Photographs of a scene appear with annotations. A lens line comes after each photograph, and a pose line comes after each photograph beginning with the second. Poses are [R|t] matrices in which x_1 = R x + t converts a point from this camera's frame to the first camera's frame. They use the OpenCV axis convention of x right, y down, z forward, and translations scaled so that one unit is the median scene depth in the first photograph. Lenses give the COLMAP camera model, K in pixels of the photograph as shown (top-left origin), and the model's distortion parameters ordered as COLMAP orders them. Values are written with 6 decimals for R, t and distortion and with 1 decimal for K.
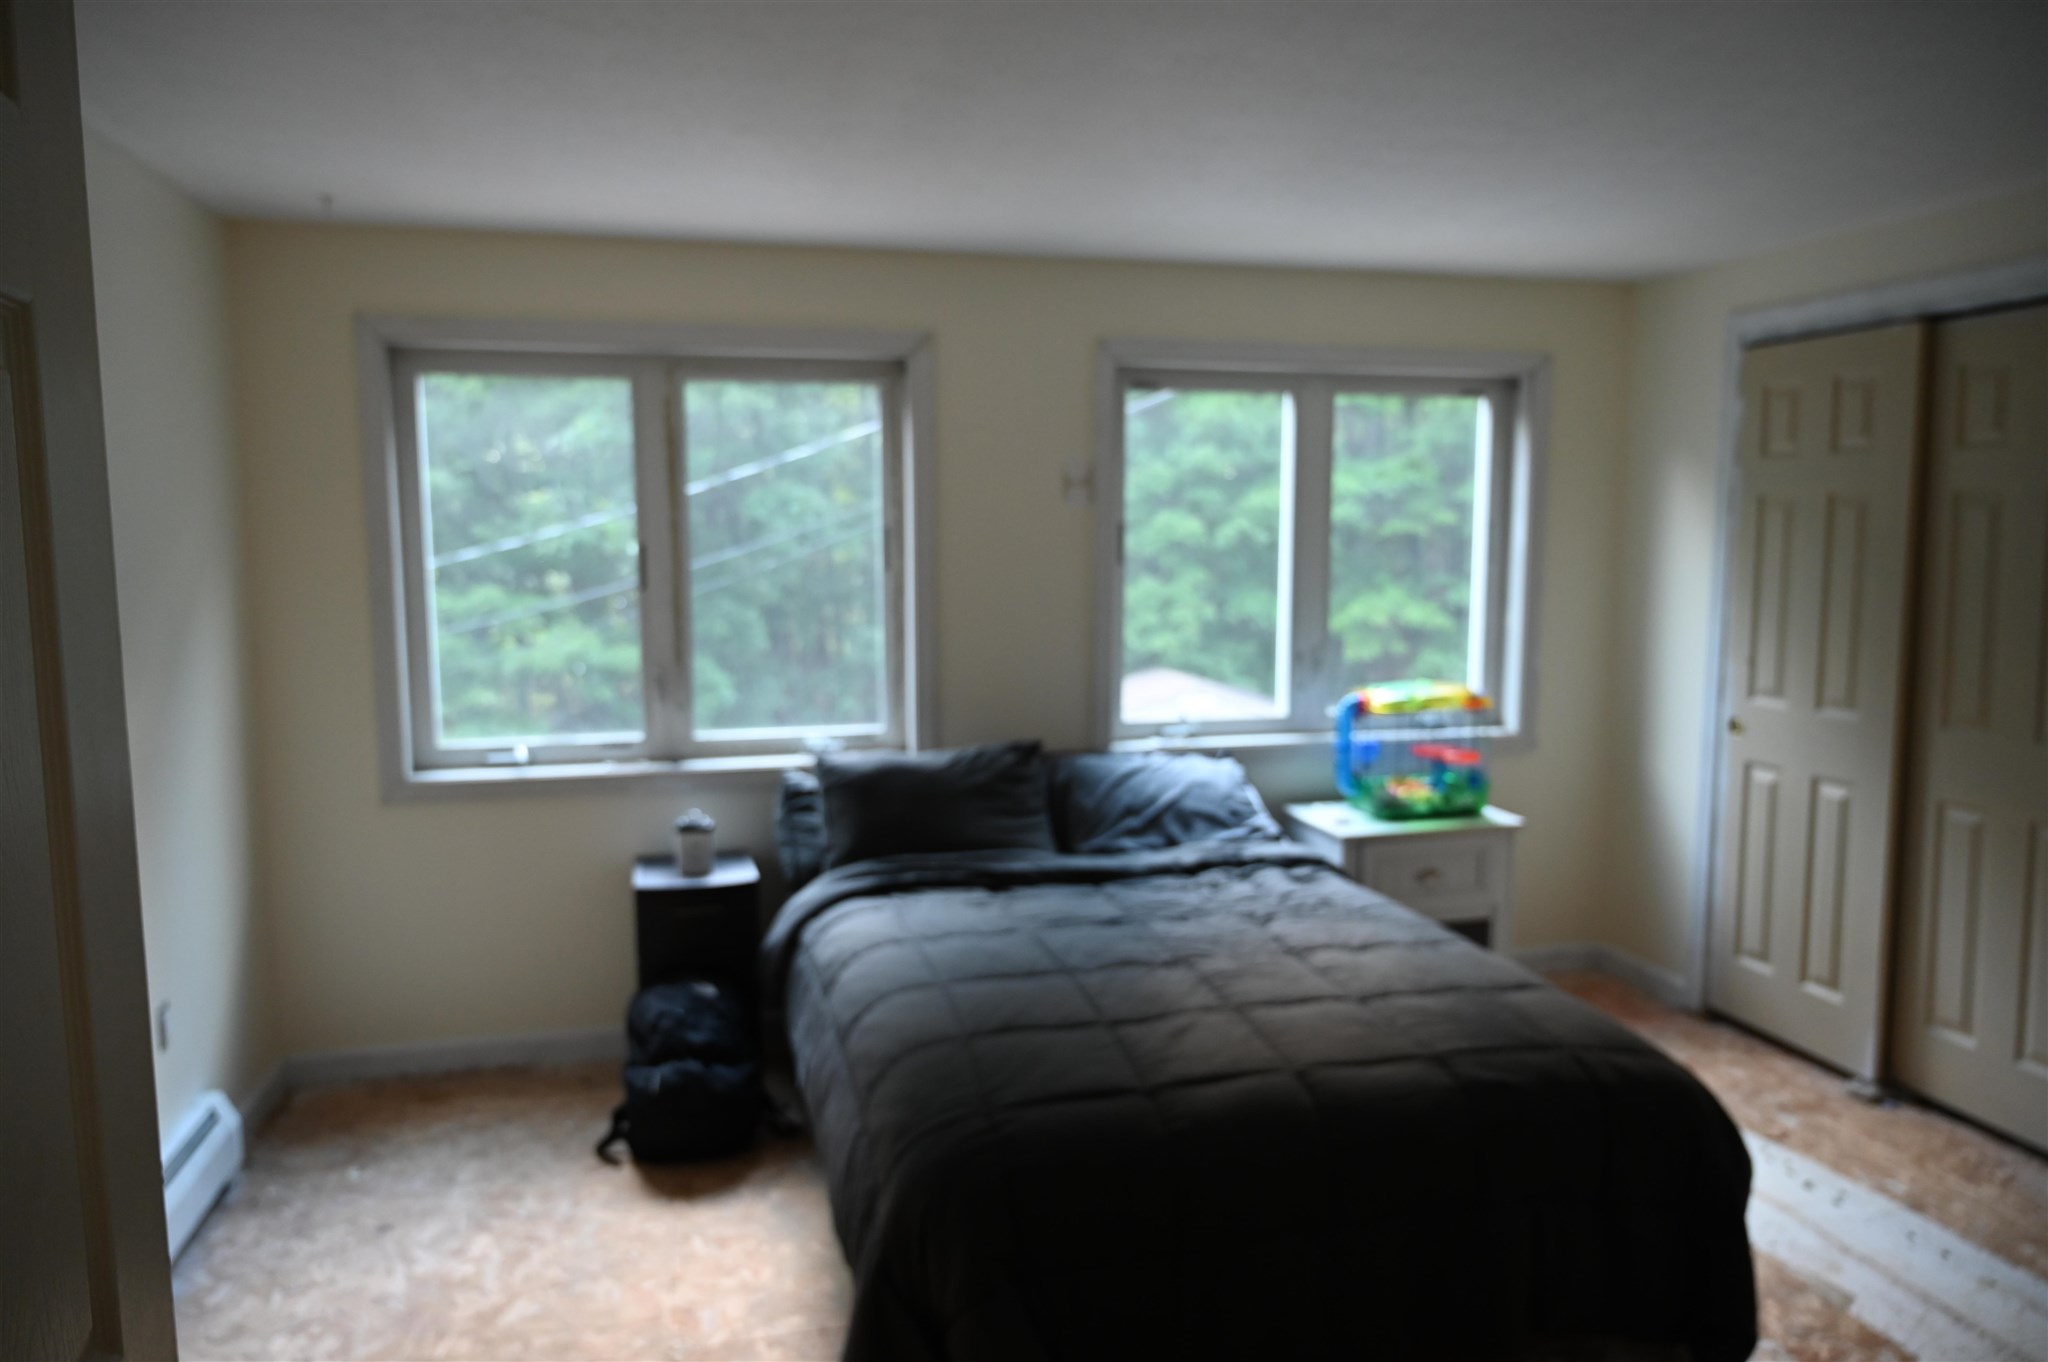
lens RADIAL K [[1356.2, 0, 1016.9], [0, 1356.2, 680.5], [0, 0, 1]] dist [-0.015754, 0.007147]
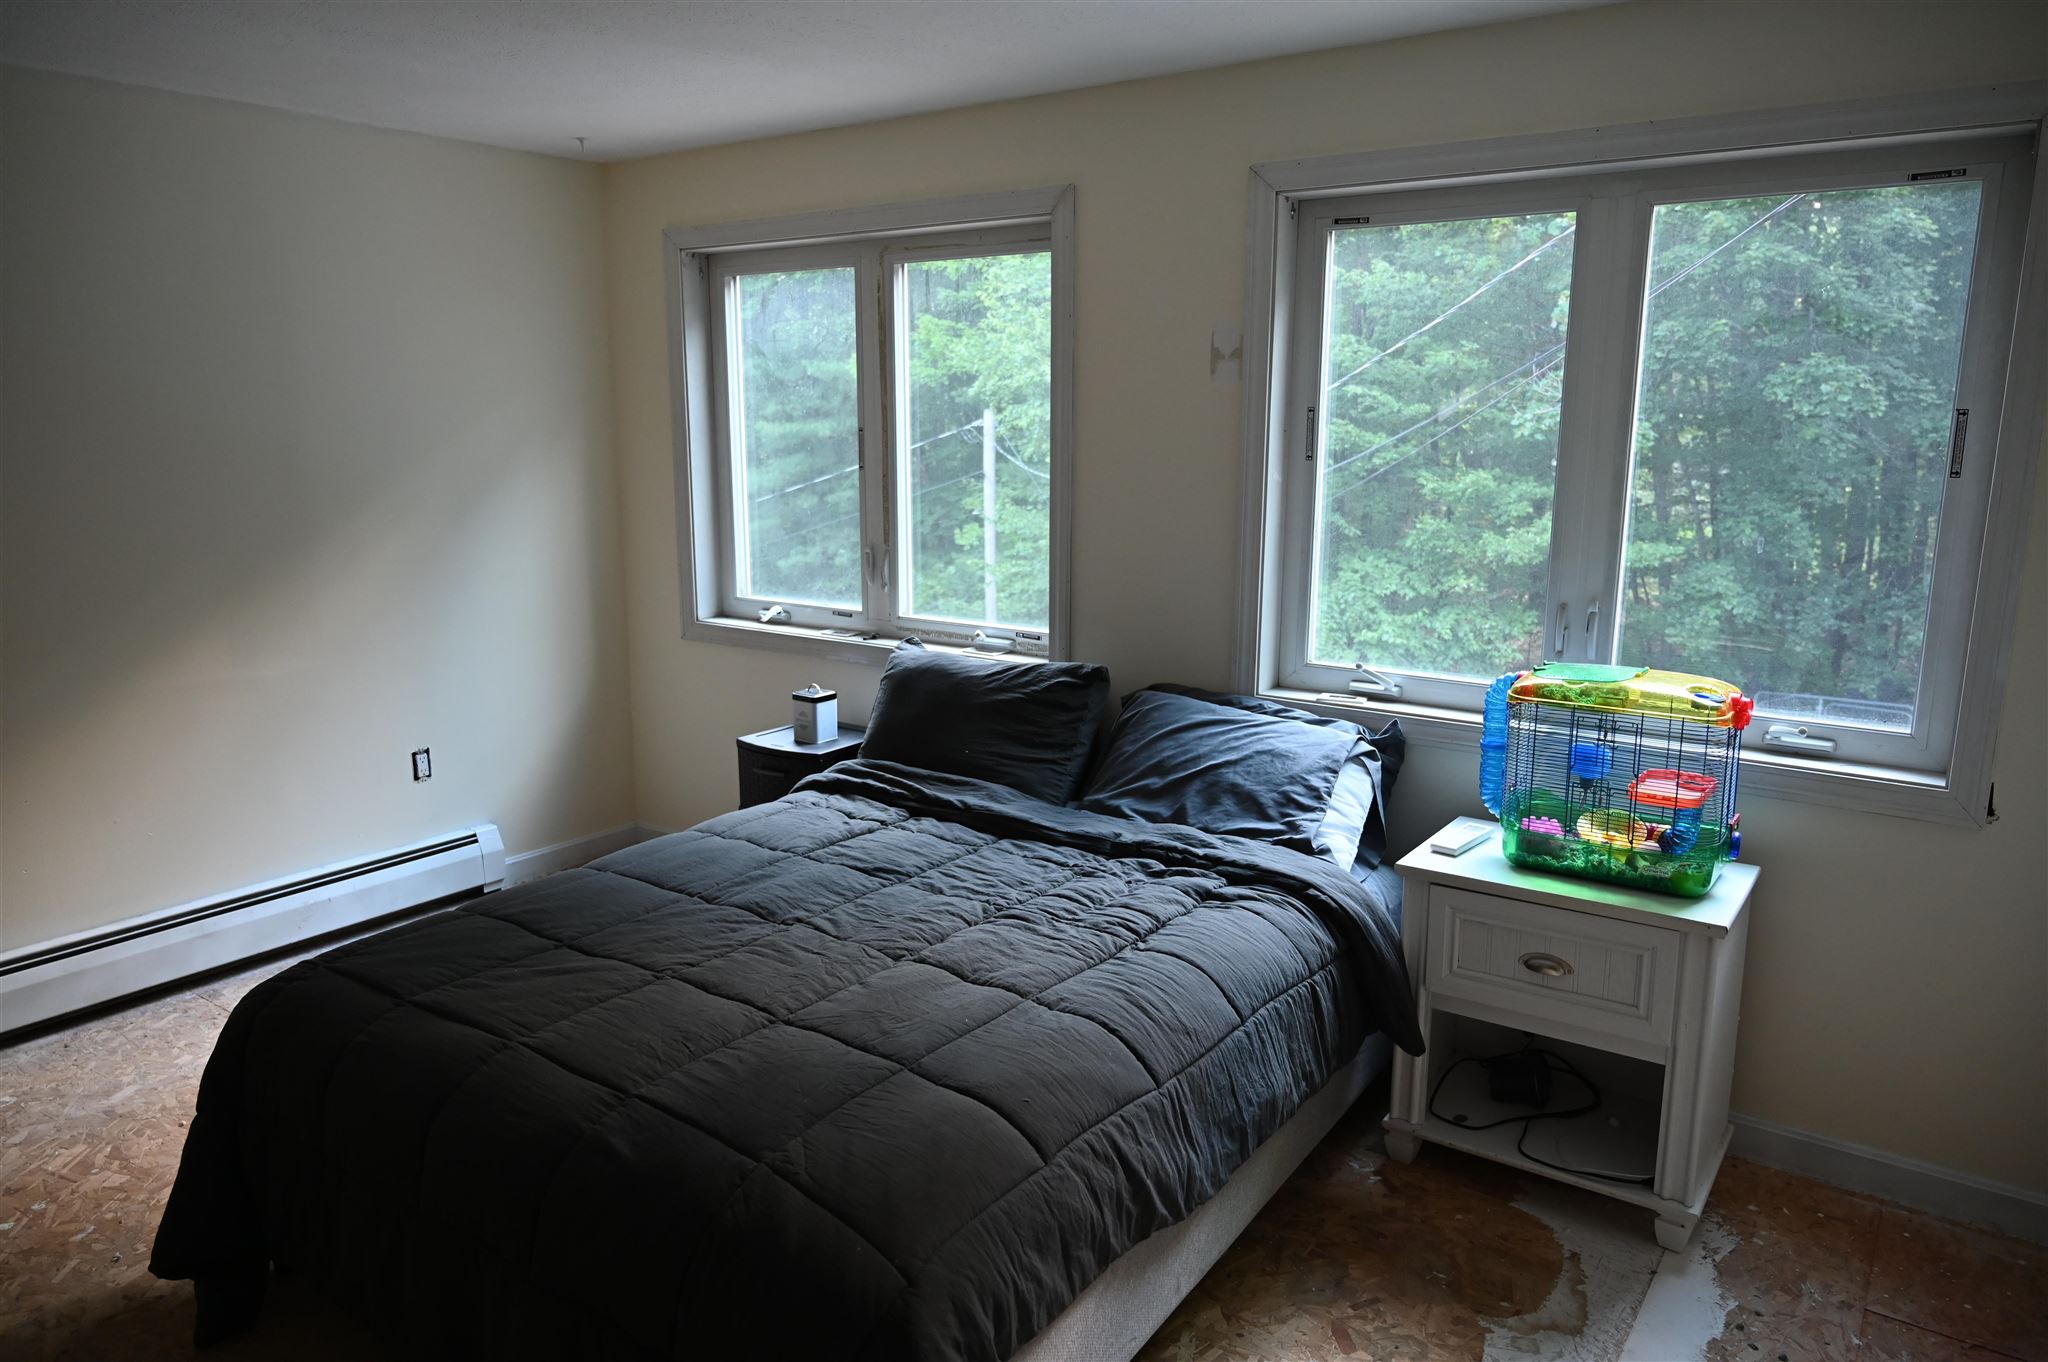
lens RADIAL K [[1356.2, 0, 1019.1], [0, 1356.2, 680.3], [0, 0, 1]] dist [-0.015754, 0.007147]
pose [[0.649699, 0.148475, -0.745551, 0.615470], [-0.085696, 0.988794, 0.122238, -0.045770], [0.755346, -0.015528, 0.655142, 0.406513]]
